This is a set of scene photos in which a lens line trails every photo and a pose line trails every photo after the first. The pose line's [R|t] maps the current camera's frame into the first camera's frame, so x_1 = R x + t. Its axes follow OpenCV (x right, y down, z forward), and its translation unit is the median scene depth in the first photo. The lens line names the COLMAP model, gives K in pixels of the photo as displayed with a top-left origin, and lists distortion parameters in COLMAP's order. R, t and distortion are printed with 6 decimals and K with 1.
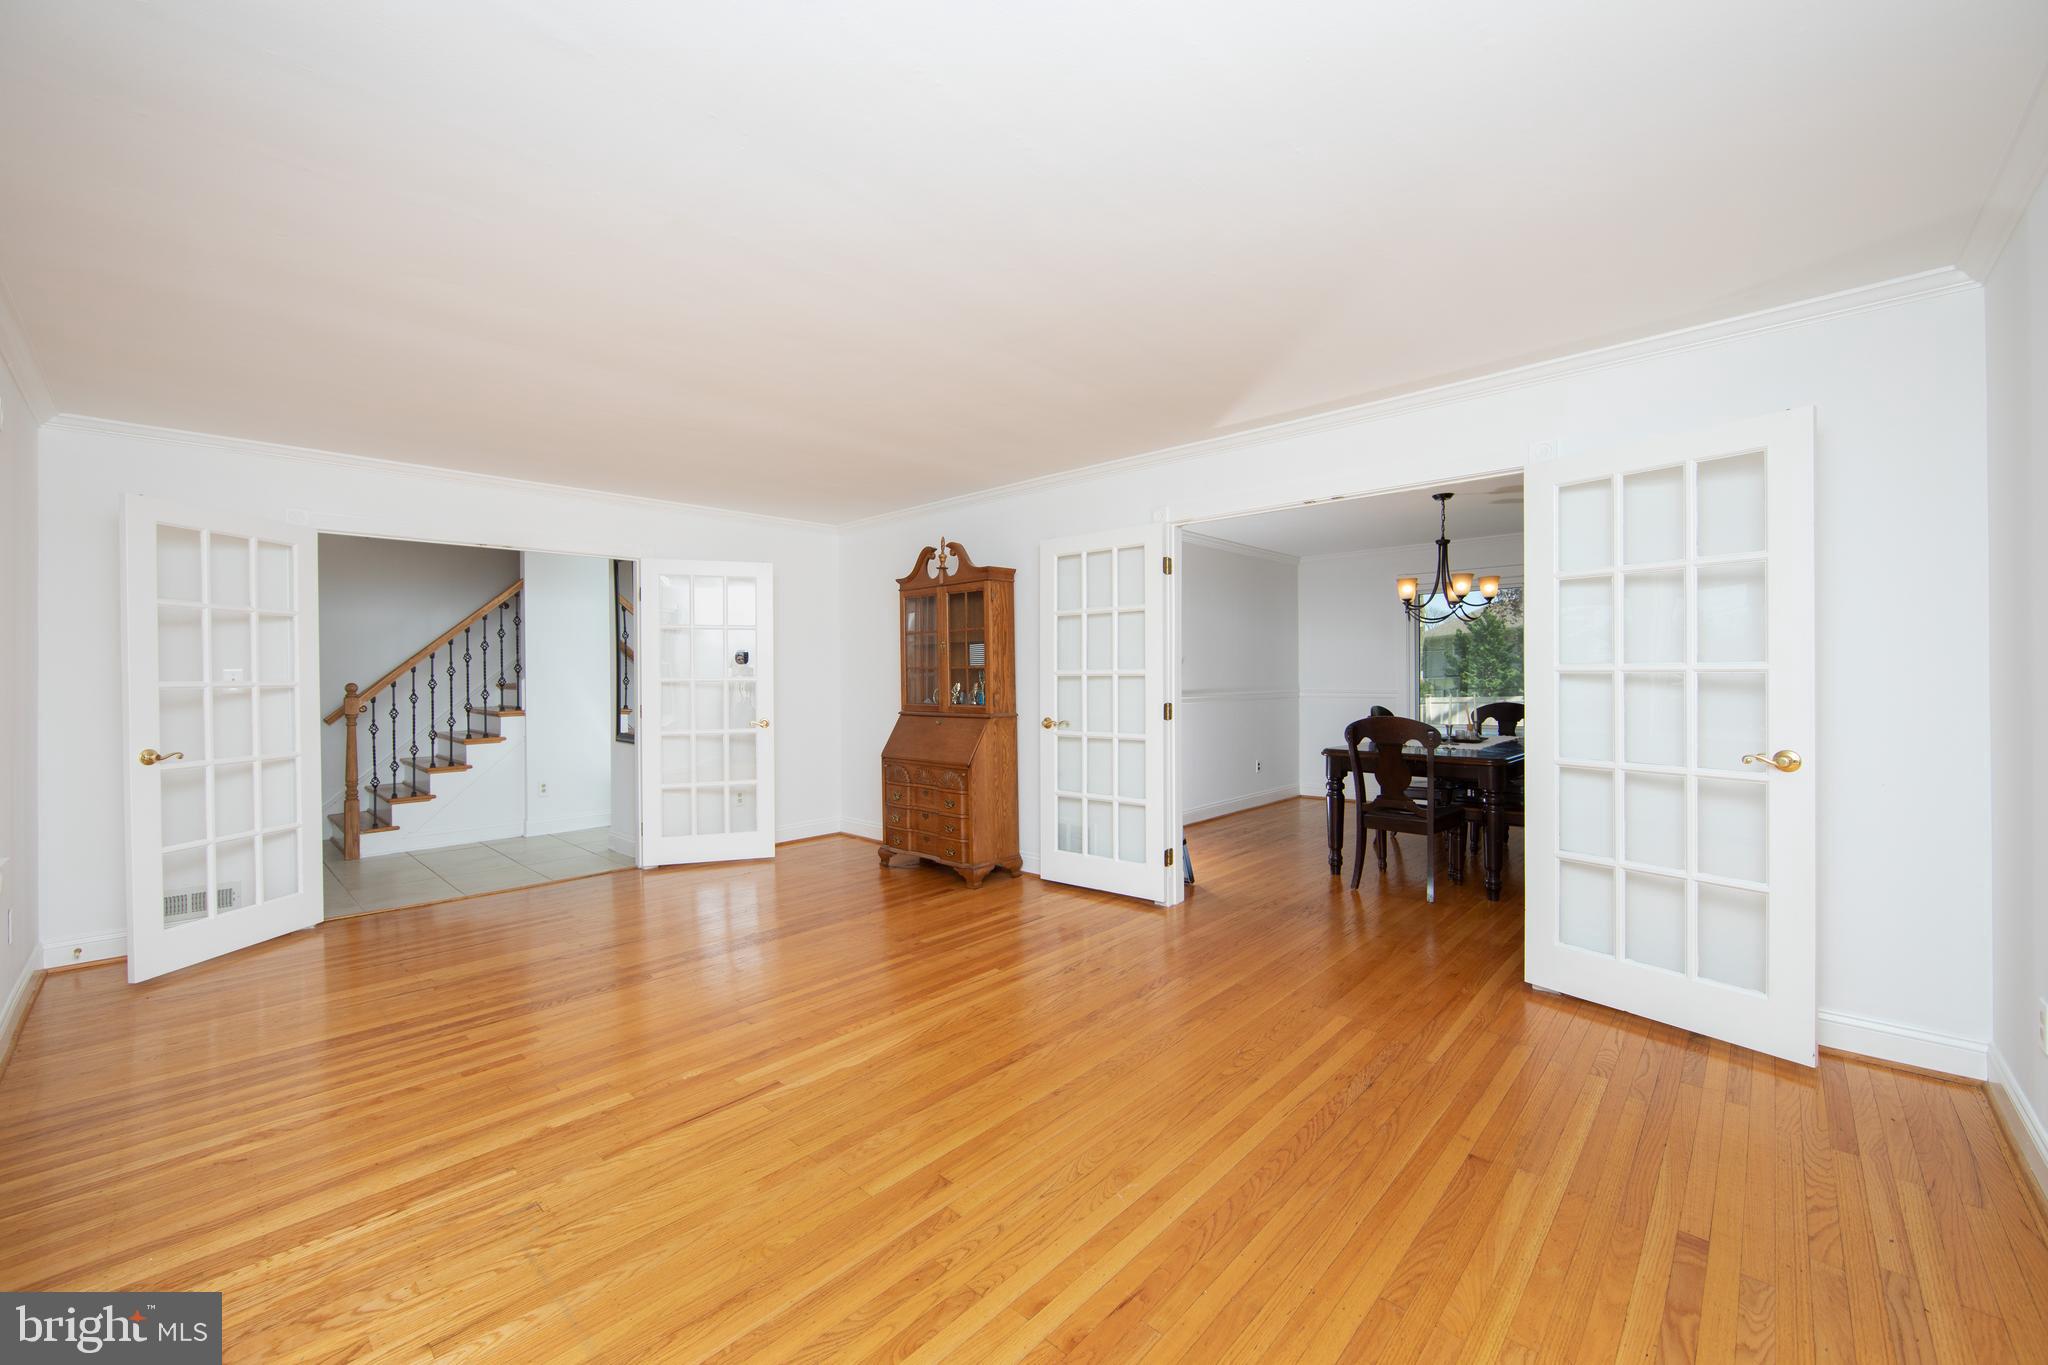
lens RADIAL K [[808.1, 0, 1013.2], [0, 808.1, 676.9], [0, 0, 1]] dist [-0.003702, 0.000101]
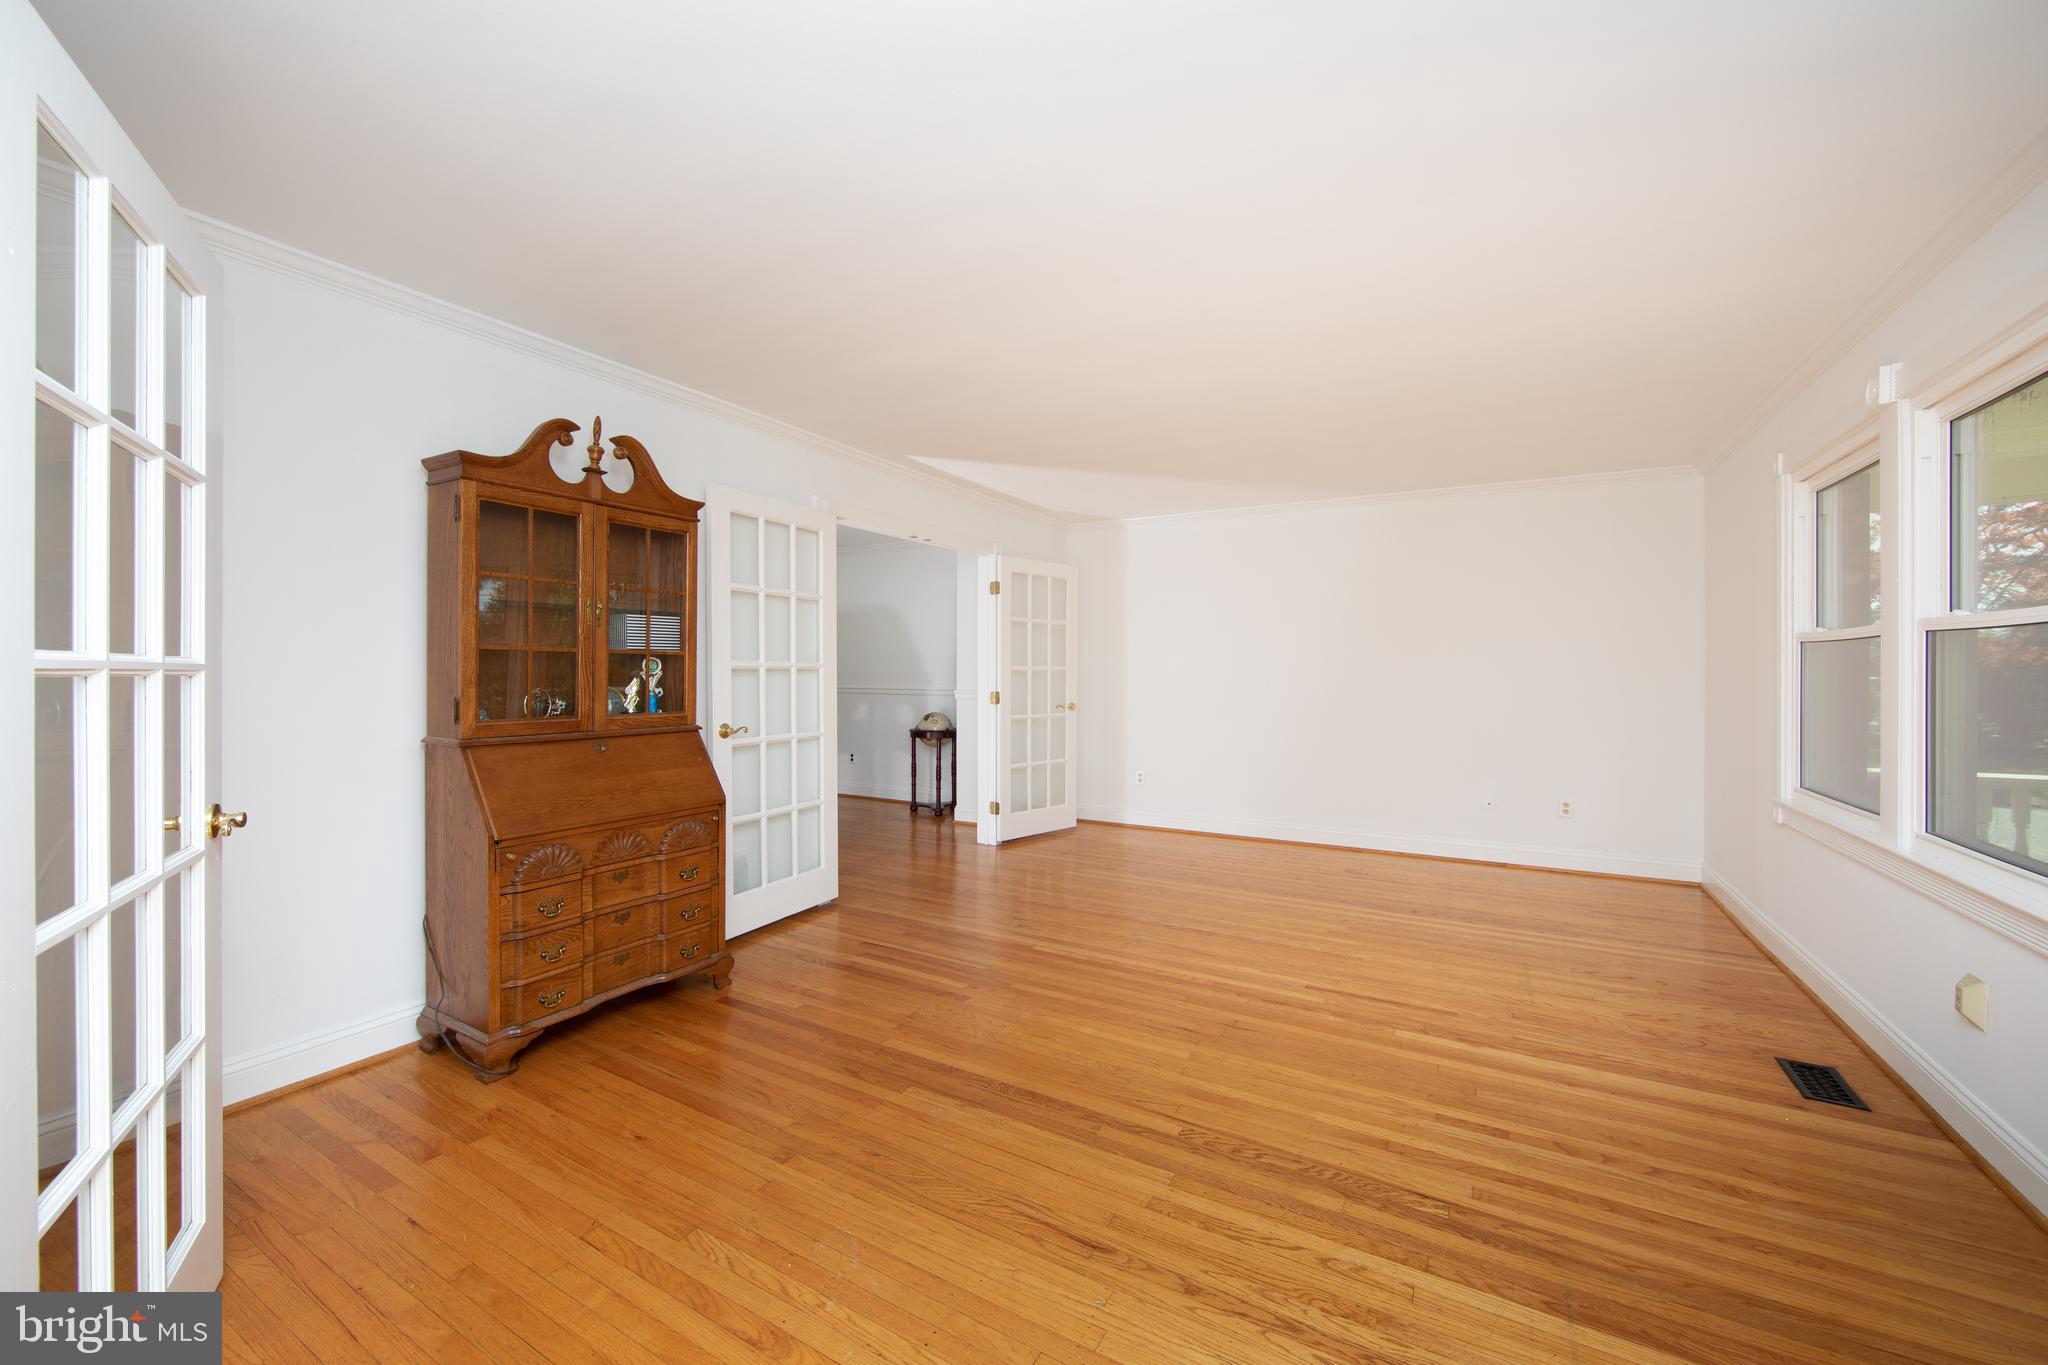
lens RADIAL K [[808.1, 0, 1006.8], [0, 808.1, 675.5], [0, 0, 1]] dist [-0.003702, 0.000101]
pose [[-0.227384, 0.002358, 0.973802, -0.769595], [-0.000820, 0.999996, -0.002613, 0.007910], [-0.973805, -0.001392, -0.227381, 0.945218]]
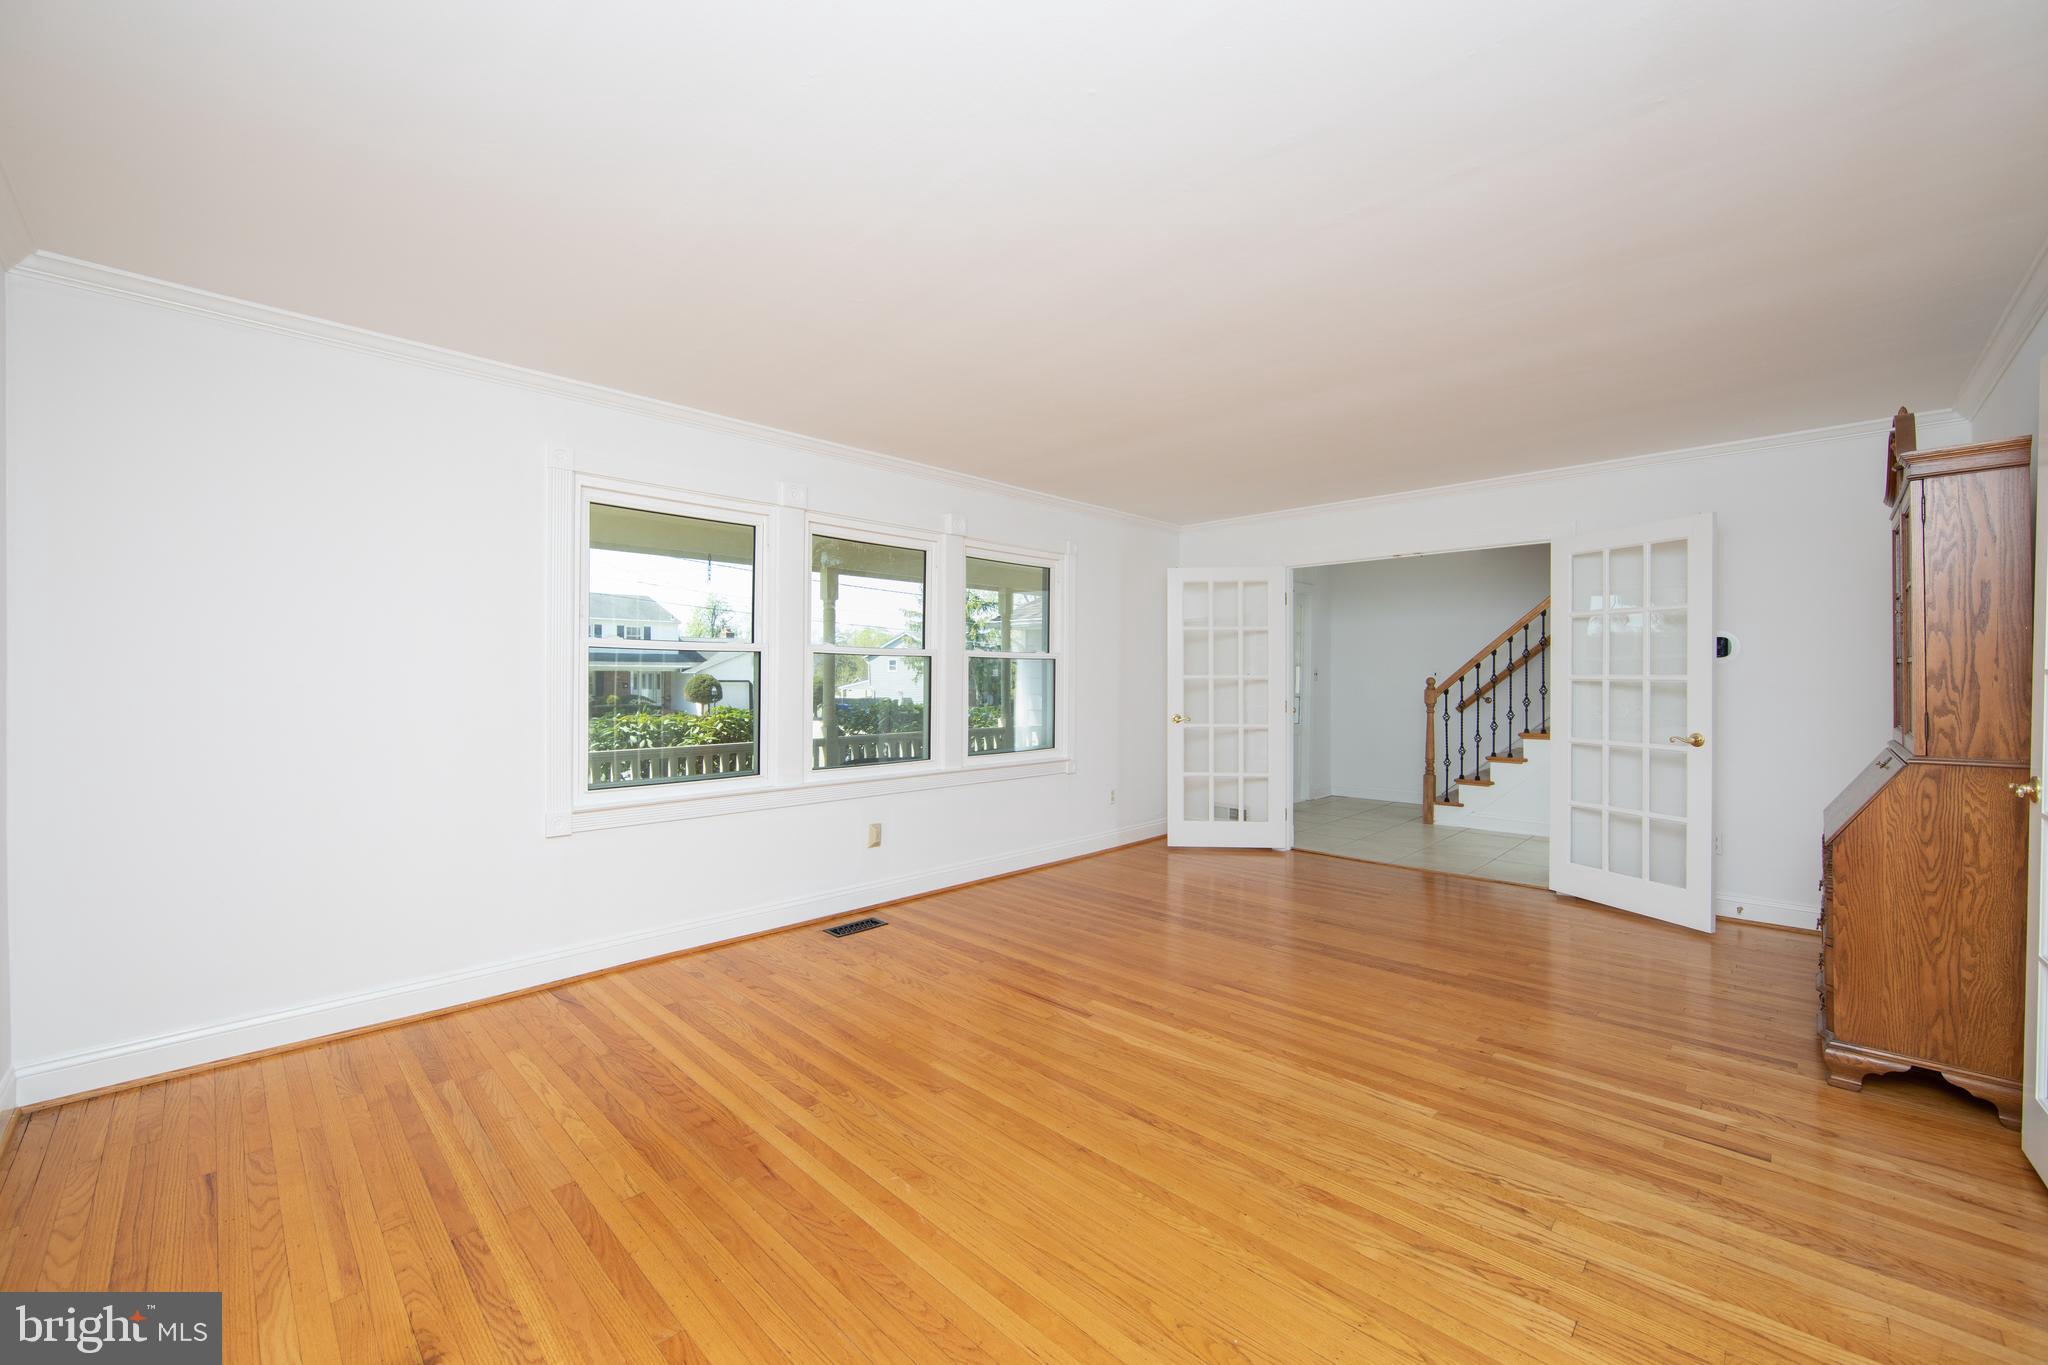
lens RADIAL K [[808.1, 0, 1015.9], [0, 808.1, 676.9], [0, 0, 1]] dist [-0.003702, 0.000101]
pose [[-0.013631, 0.010208, -0.999855, 0.485115], [-0.002905, 0.999943, 0.010248, -0.005371], [0.999903, 0.003044, -0.013601, 0.488064]]
